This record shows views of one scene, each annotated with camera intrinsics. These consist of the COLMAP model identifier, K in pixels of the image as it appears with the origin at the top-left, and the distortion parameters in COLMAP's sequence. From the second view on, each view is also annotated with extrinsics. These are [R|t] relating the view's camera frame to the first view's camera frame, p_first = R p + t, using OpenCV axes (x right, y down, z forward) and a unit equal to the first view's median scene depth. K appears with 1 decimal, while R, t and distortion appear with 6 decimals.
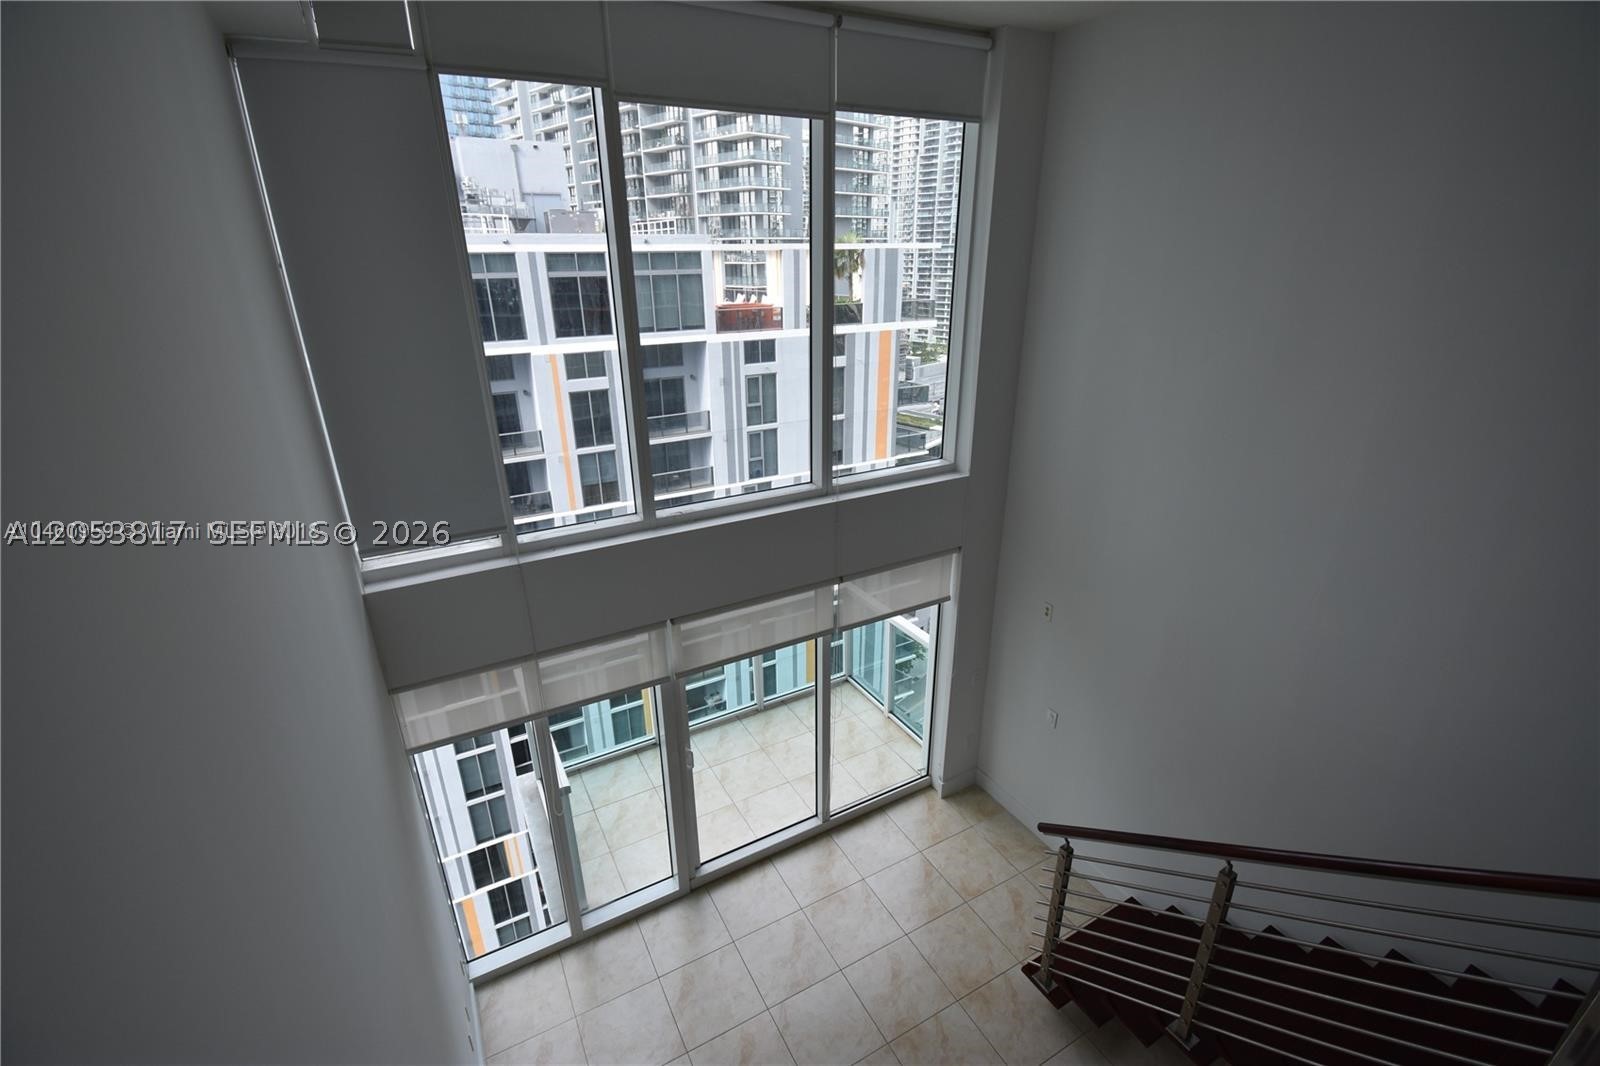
lens RADIAL K [[706.0, 0, 802.7], [0, 706.0, 535.9], [0, 0, 1]] dist [0.012298, -0.020313]
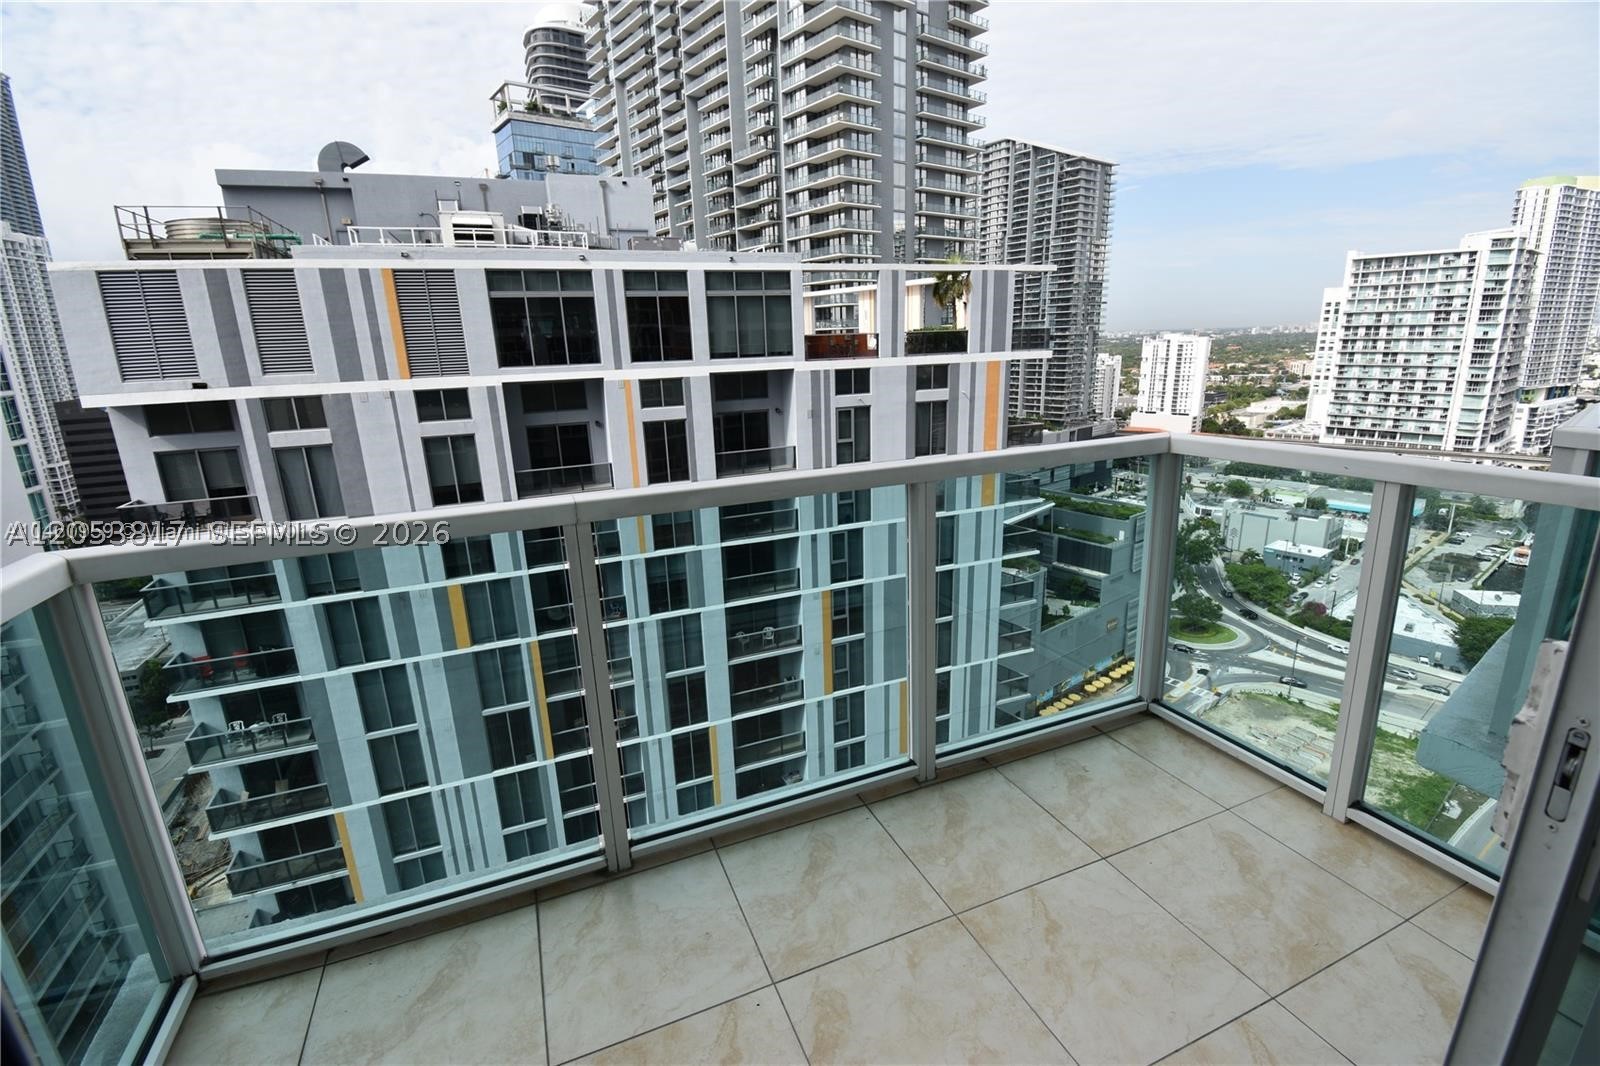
lens RADIAL K [[706.0, 0, 801.0], [0, 706.0, 535.3], [0, 0, 1]] dist [0.012298, -0.020313]
pose [[0.992684, 0.009090, -0.120403, -0.015465], [-0.022431, 0.993687, -0.109923, 0.032269], [0.118643, 0.111820, 0.986621, 0.123652]]
